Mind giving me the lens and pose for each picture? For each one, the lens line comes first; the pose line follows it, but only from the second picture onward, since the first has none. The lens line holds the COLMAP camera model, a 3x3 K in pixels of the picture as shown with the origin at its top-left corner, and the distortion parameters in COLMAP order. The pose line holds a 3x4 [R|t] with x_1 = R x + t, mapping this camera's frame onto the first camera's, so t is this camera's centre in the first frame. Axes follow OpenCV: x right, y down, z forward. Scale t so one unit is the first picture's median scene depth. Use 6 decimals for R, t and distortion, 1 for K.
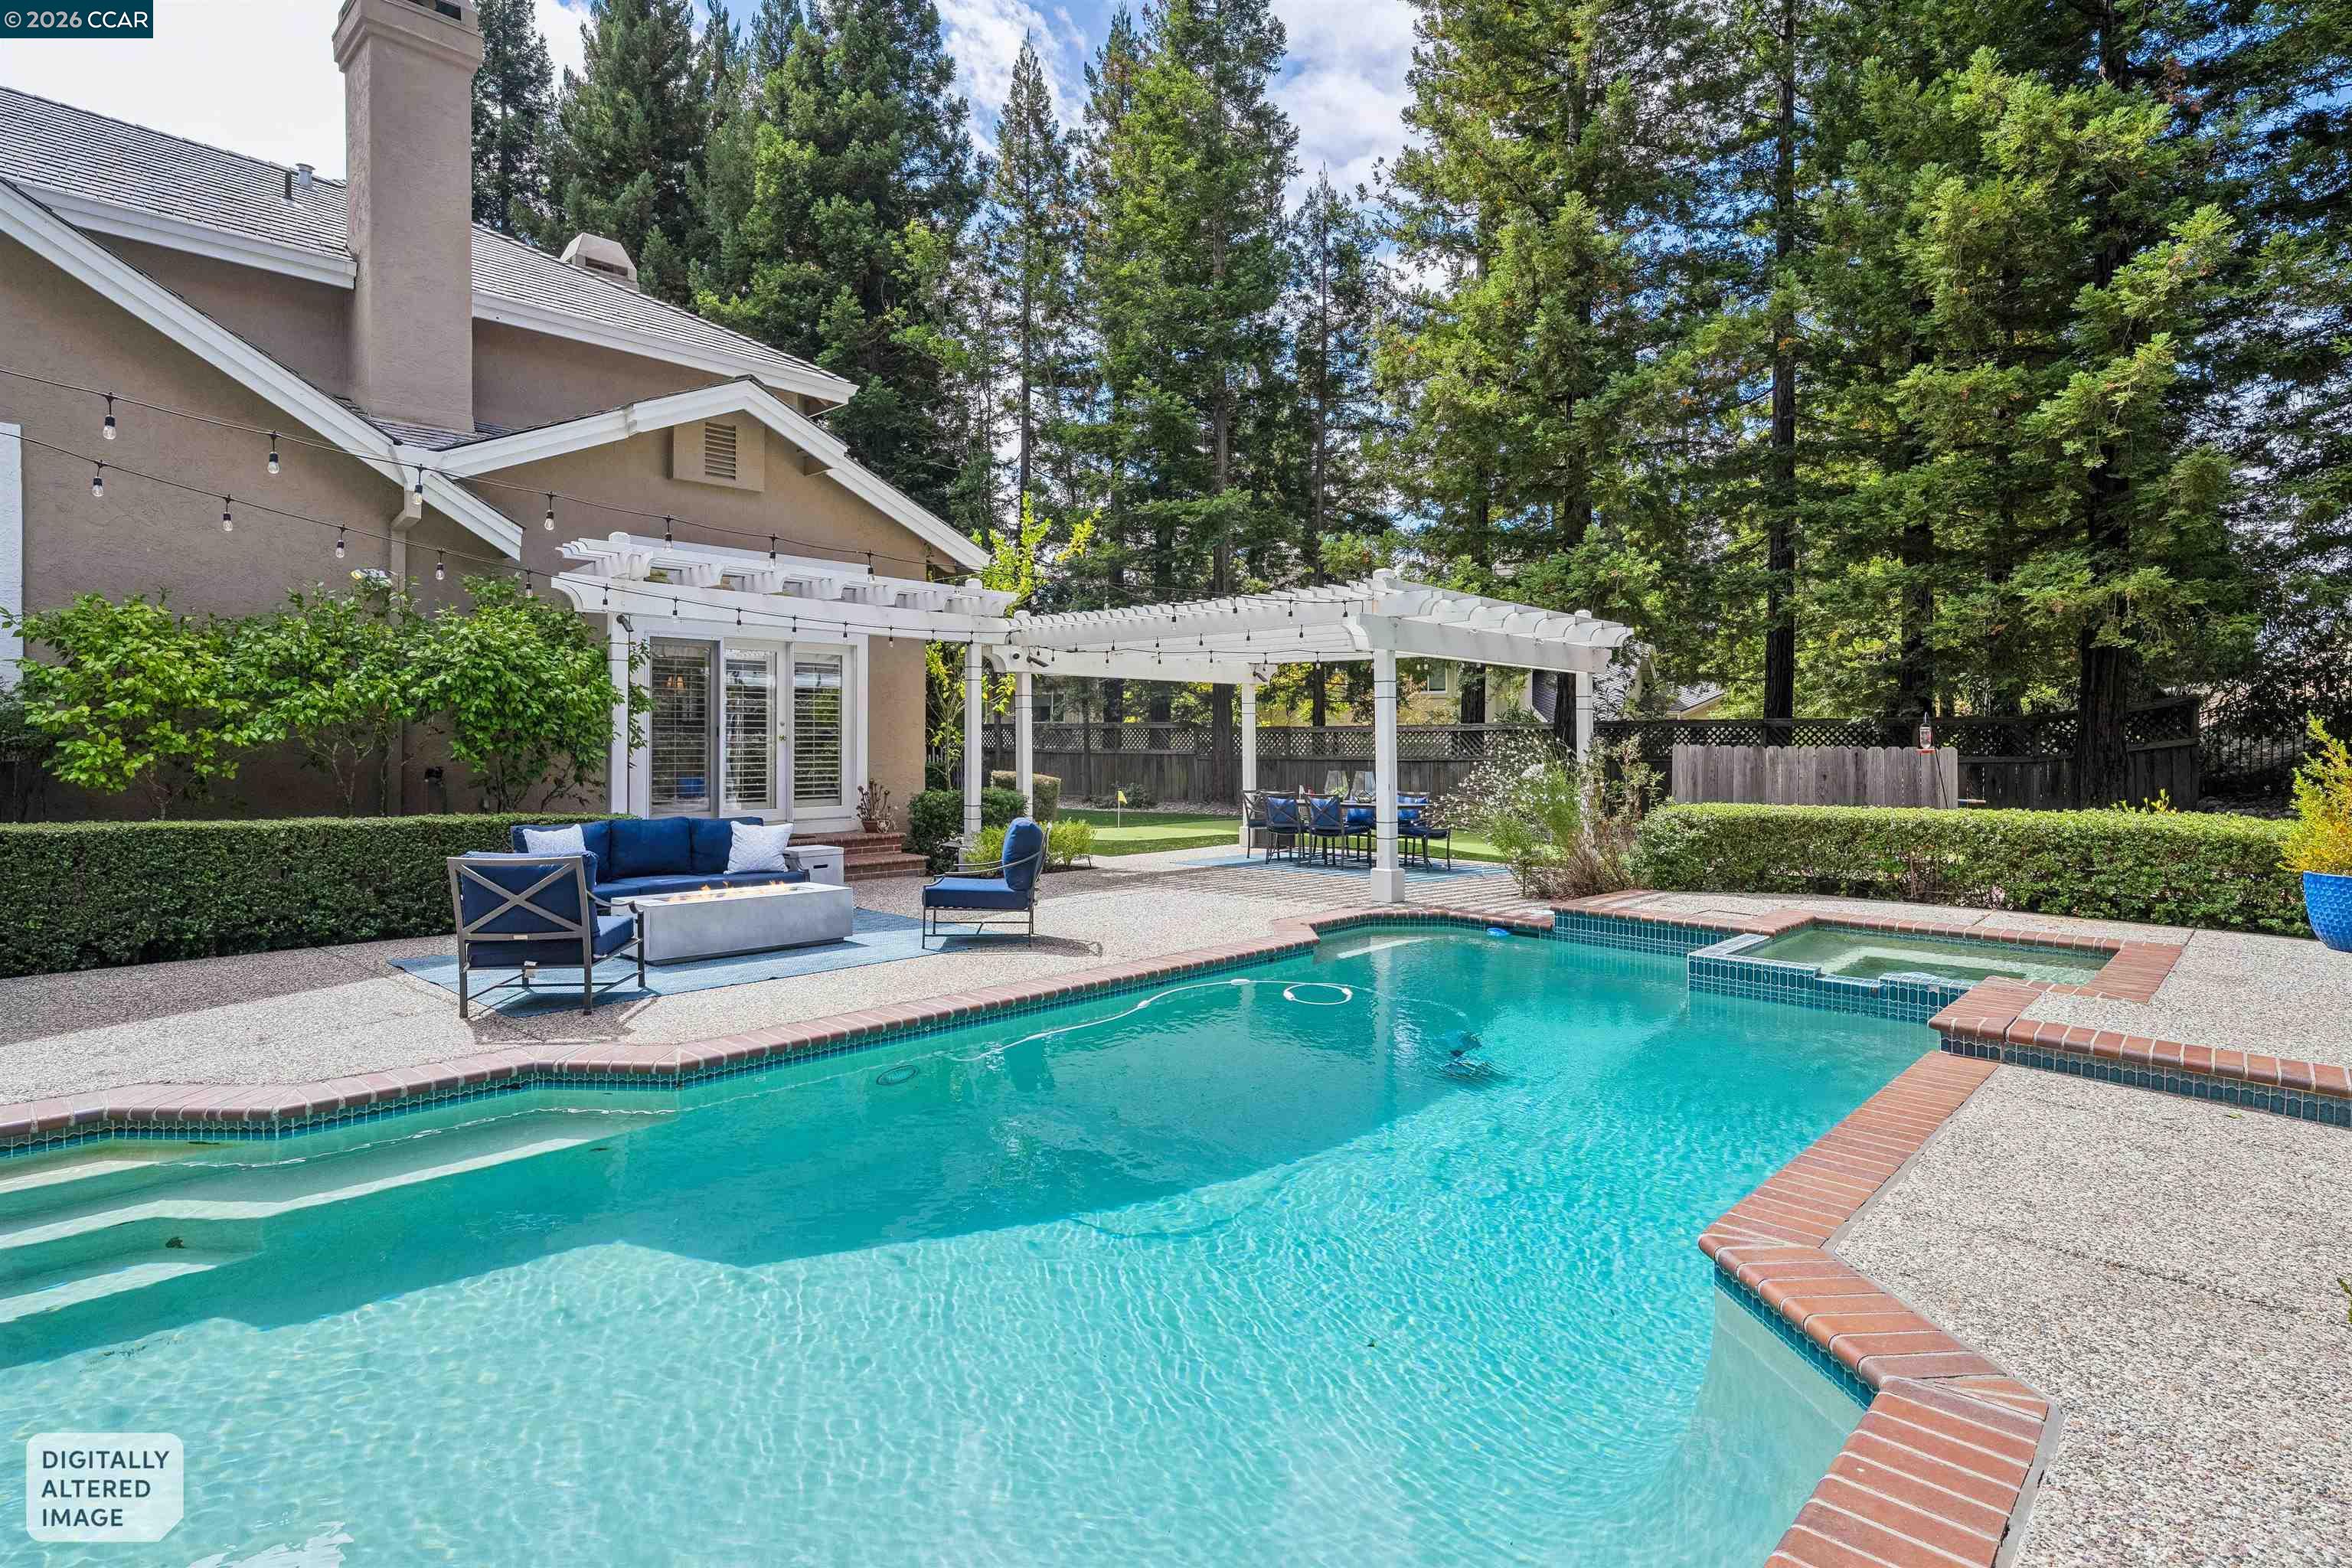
lens RADIAL K [[1205.3, 0, 1183.3], [0, 1205.3, 727.0], [0, 0, 1]] dist [-0.021931, -0.000311]
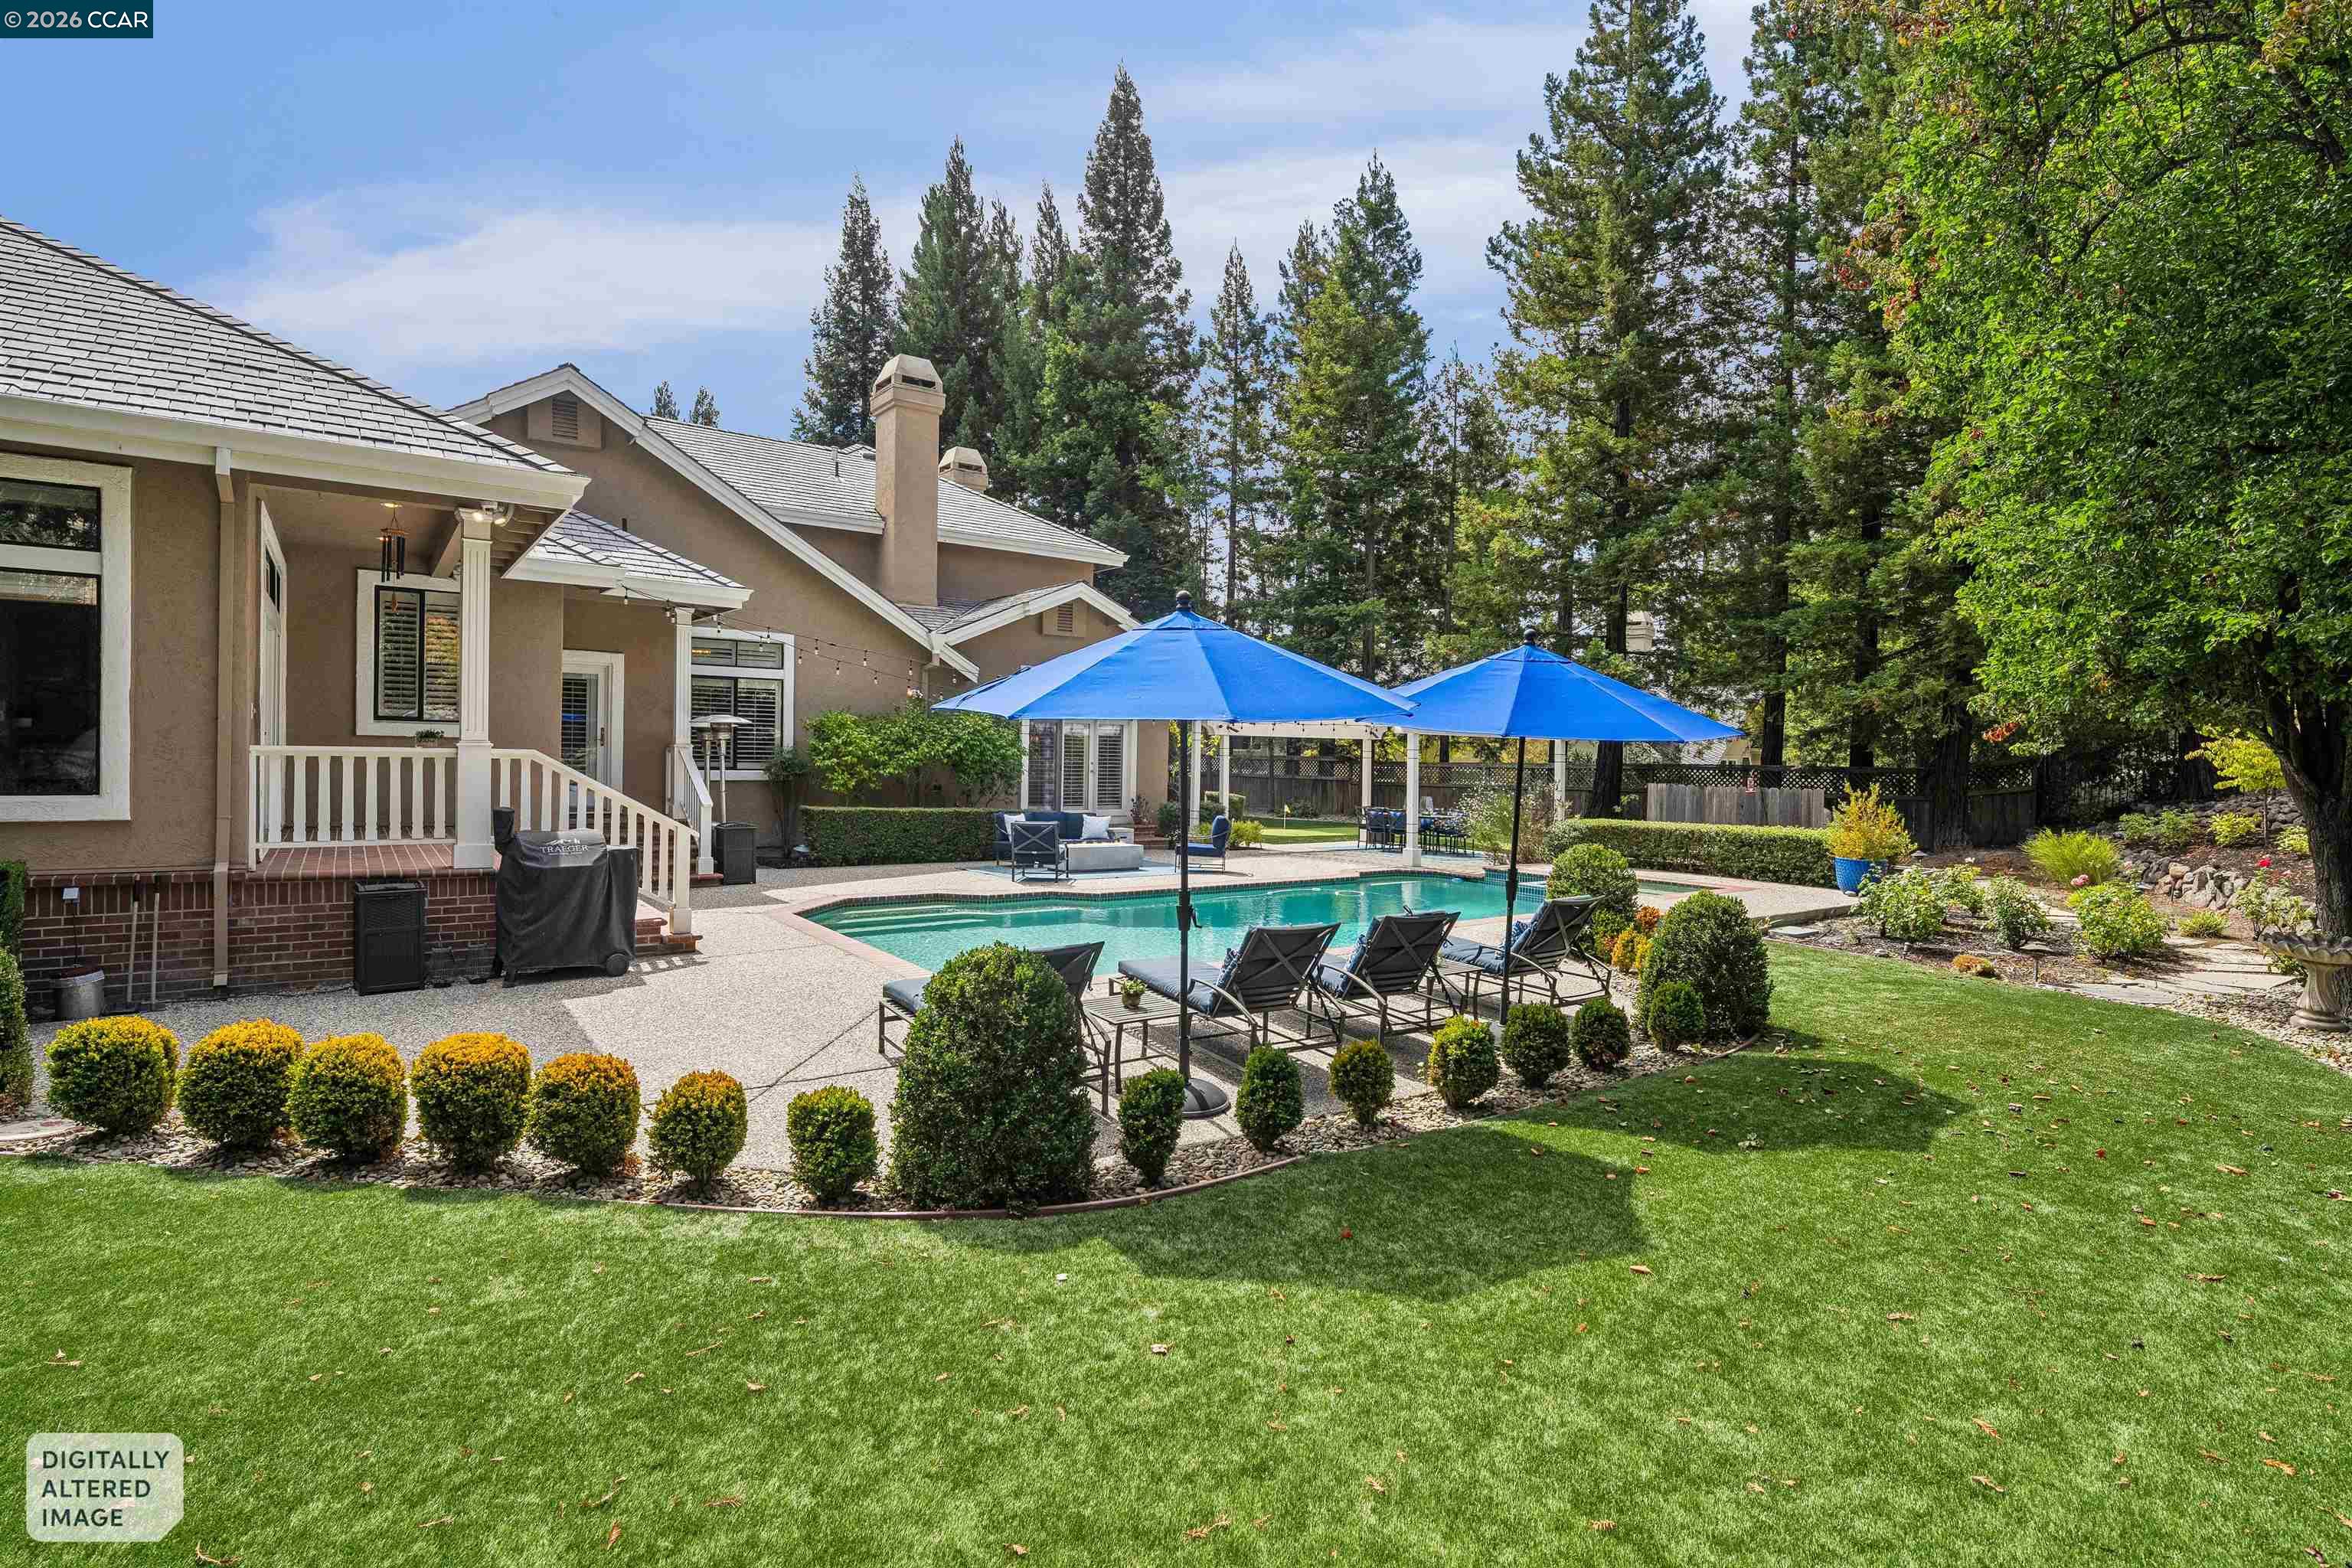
lens RADIAL K [[1156.8, 0, 1169.9], [0, 1156.8, 776.2], [0, 0, 1]] dist [-0.002015, -0.000056]
pose [[0.983069, 0.020379, -0.182099, 0.062116], [-0.015343, 0.999461, 0.029022, -0.021759], [0.182592, -0.025737, 0.982852, -0.429265]]
